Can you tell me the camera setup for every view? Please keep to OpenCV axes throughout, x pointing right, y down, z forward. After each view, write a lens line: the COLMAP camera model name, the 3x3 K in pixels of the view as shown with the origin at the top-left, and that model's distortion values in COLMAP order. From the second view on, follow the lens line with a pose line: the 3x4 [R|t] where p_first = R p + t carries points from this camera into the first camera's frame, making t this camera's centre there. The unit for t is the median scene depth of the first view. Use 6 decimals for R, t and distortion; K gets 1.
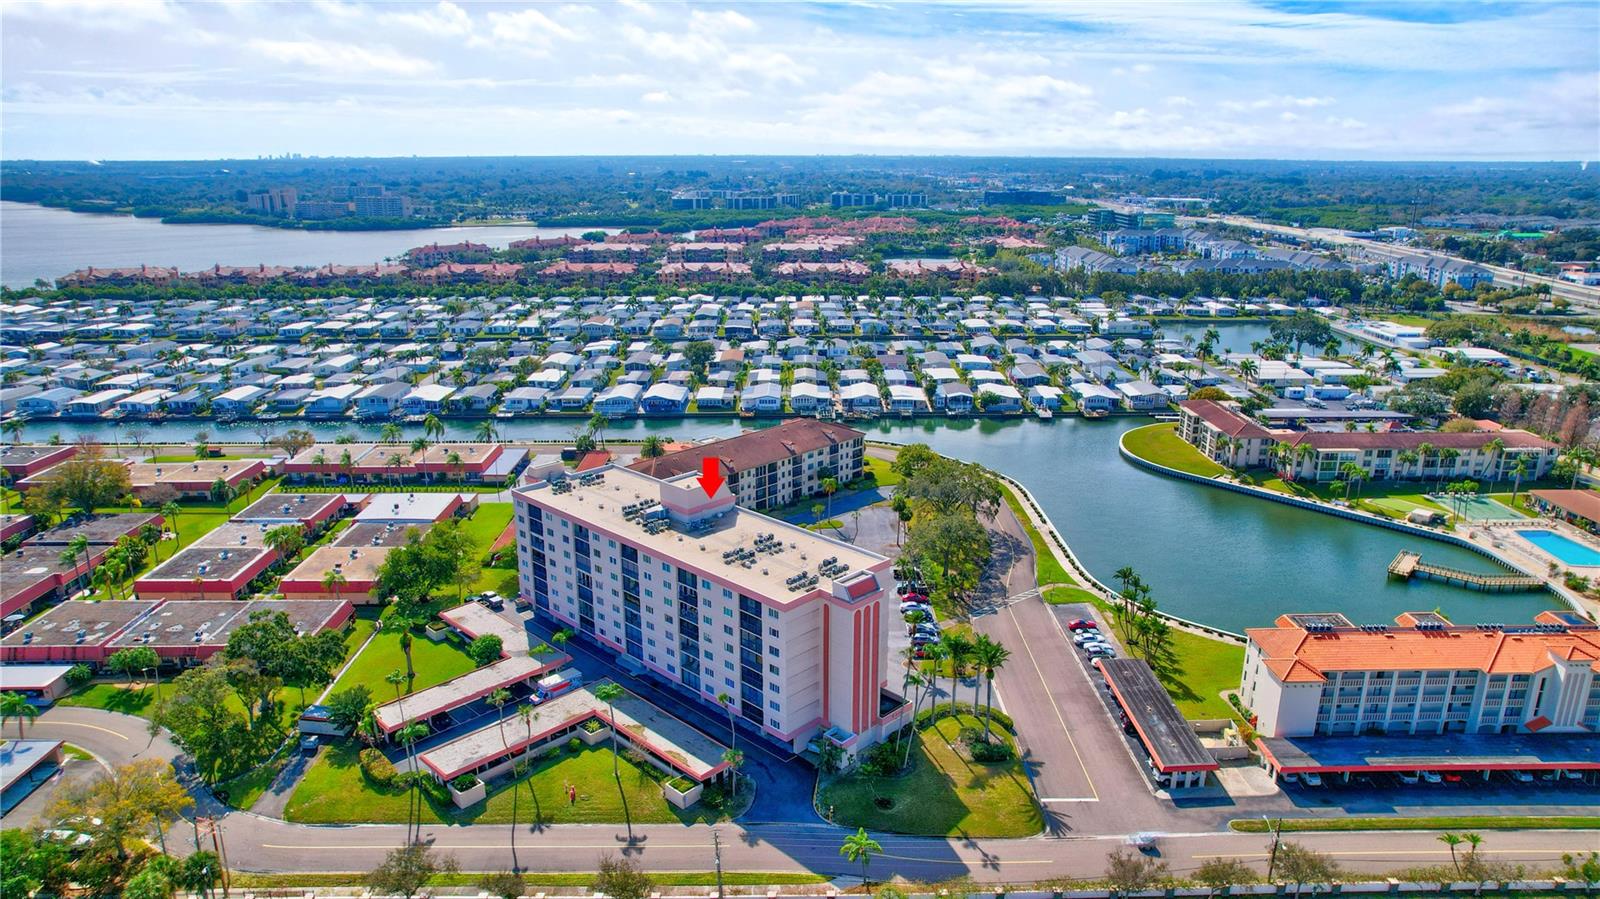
lens RADIAL K [[1024.5, 0, 804.1], [0, 1024.5, 454.5], [0, 0, 1]] dist [-0.067761, 0.054818]
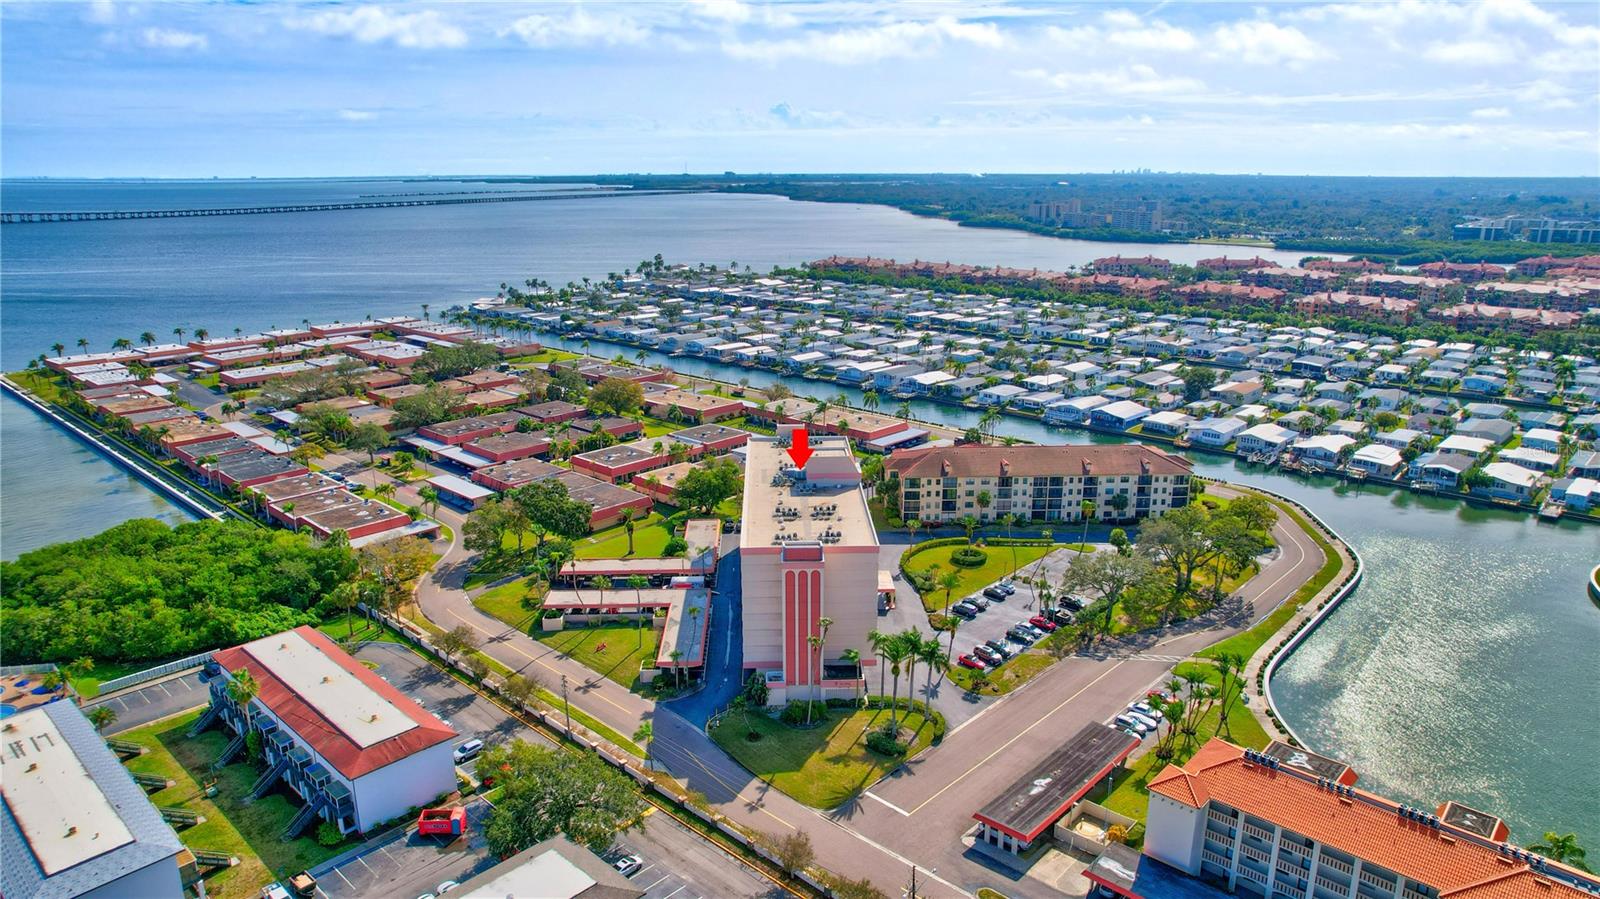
lens RADIAL K [[1024.5, 0, 804.1], [0, 1024.5, 454.5], [0, 0, 1]] dist [-0.067761, 0.054818]
pose [[0.722824, 0.184196, -0.666031, 0.430610], [-0.194530, 0.979081, 0.059655, -0.023549], [0.663086, 0.086443, 0.743535, 0.085558]]
